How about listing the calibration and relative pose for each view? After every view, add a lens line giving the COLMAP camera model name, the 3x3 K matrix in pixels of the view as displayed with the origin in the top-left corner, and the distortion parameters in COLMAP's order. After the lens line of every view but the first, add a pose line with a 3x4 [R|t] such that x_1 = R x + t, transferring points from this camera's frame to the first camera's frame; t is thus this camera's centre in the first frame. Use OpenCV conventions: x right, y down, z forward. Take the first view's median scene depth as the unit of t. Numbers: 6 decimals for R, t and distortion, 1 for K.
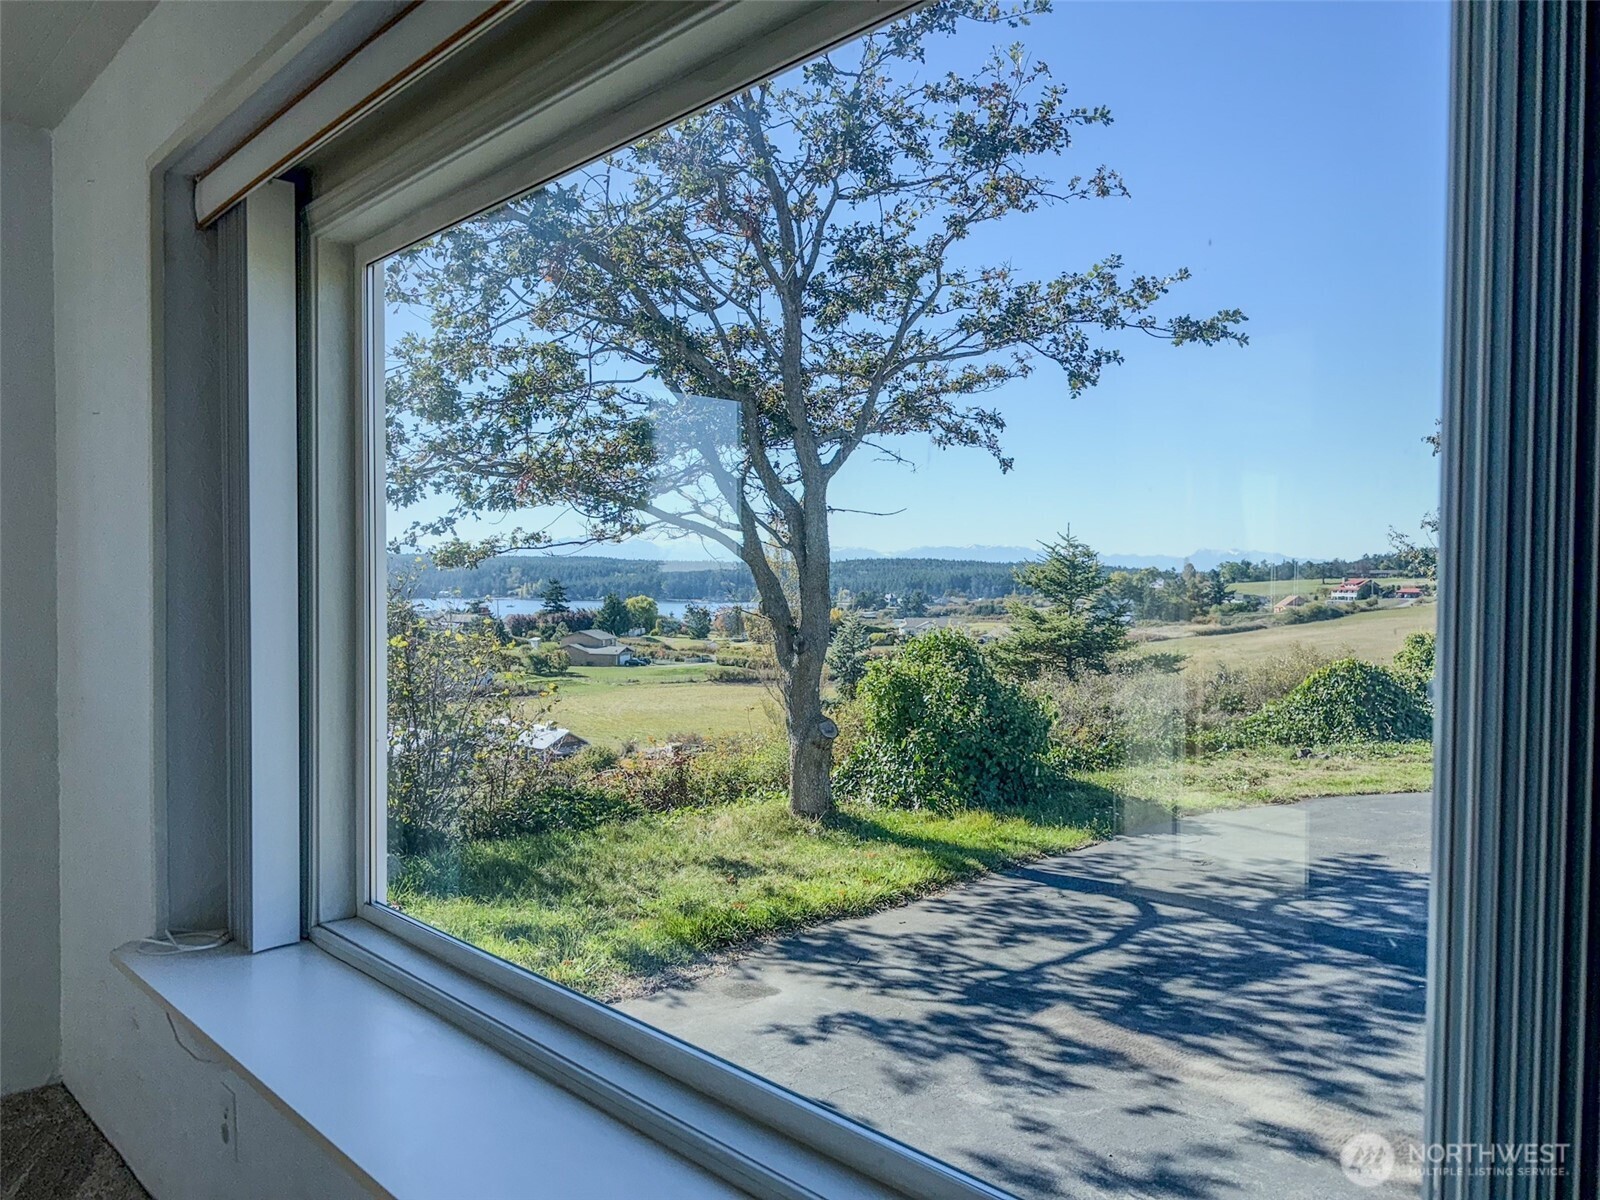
lens RADIAL K [[1134.9, 0, 802.9], [0, 1134.9, 604.3], [0, 0, 1]] dist [0.101257, -0.148634]
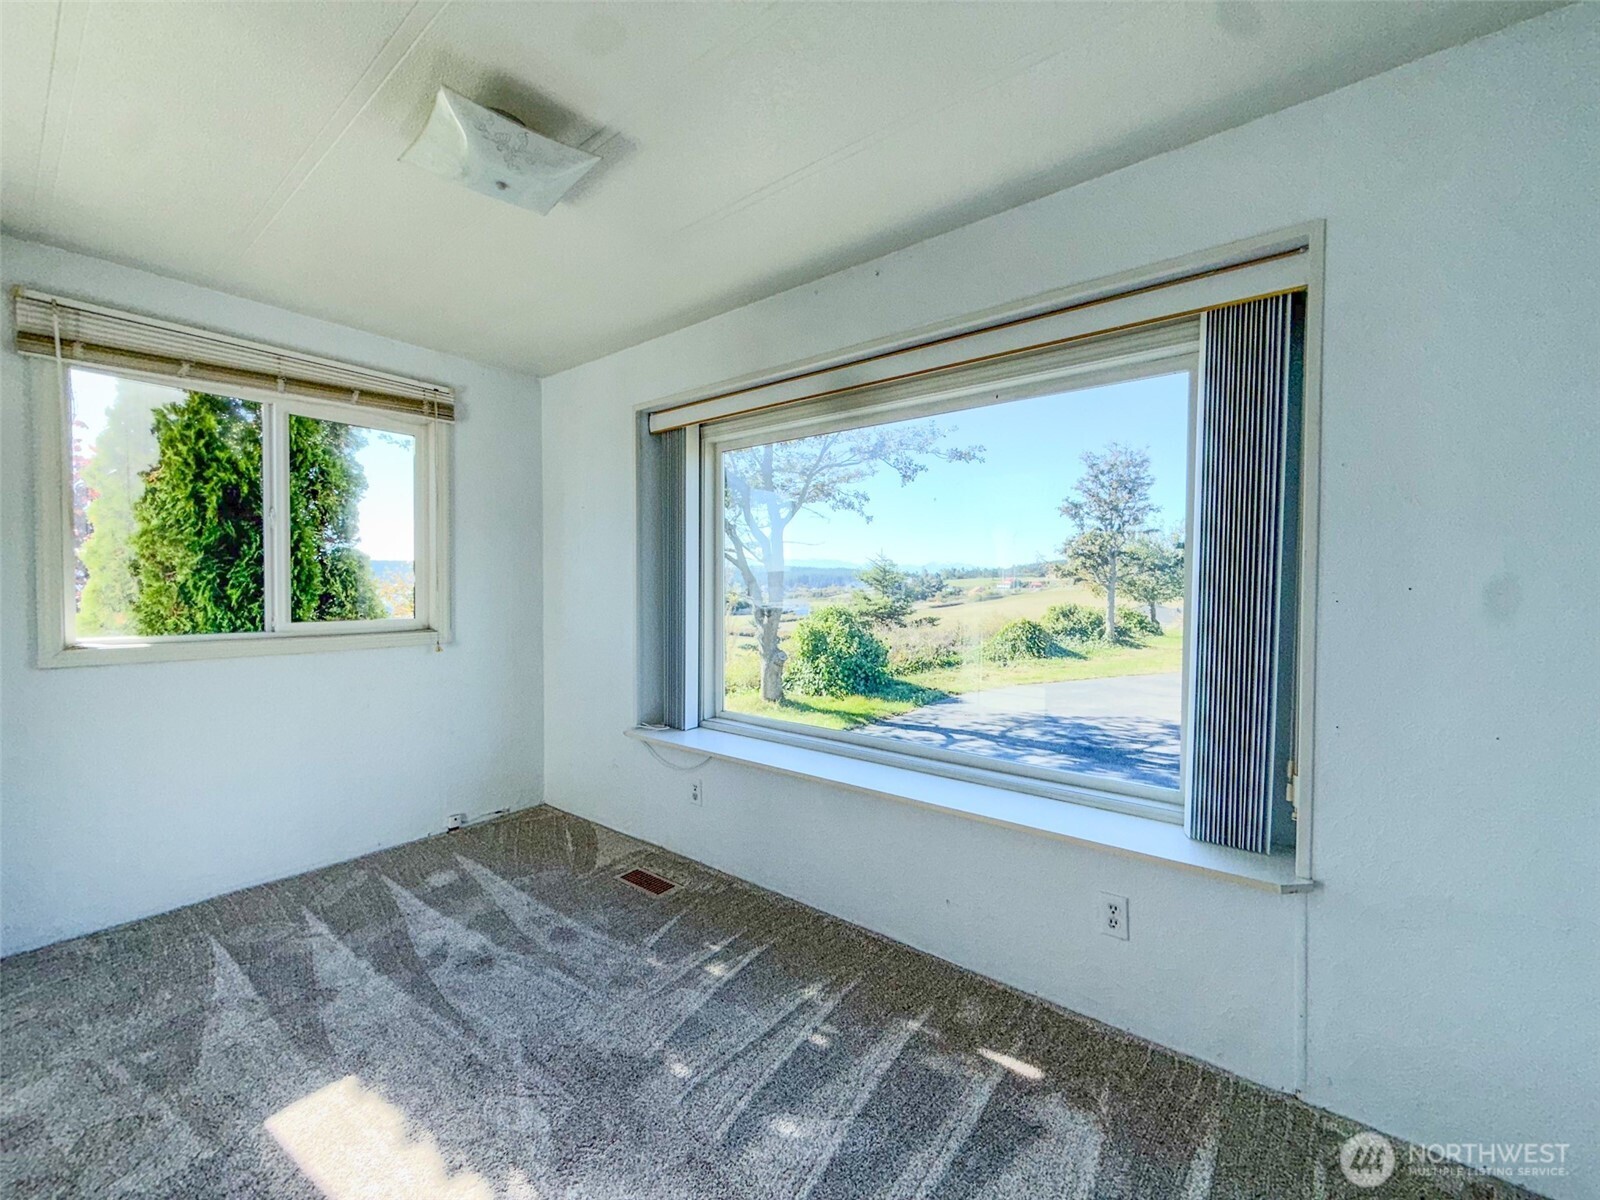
lens RADIAL K [[645.8, 0, 800.0], [0, 645.8, 600.0], [0, 0, 1]] dist [0.000397, 0.000025]
pose [[0.990739, -0.003579, 0.135732, -0.091372], [0.001833, 0.999914, 0.012990, 0.000701], [-0.135767, -0.012621, 0.990660, -0.087700]]
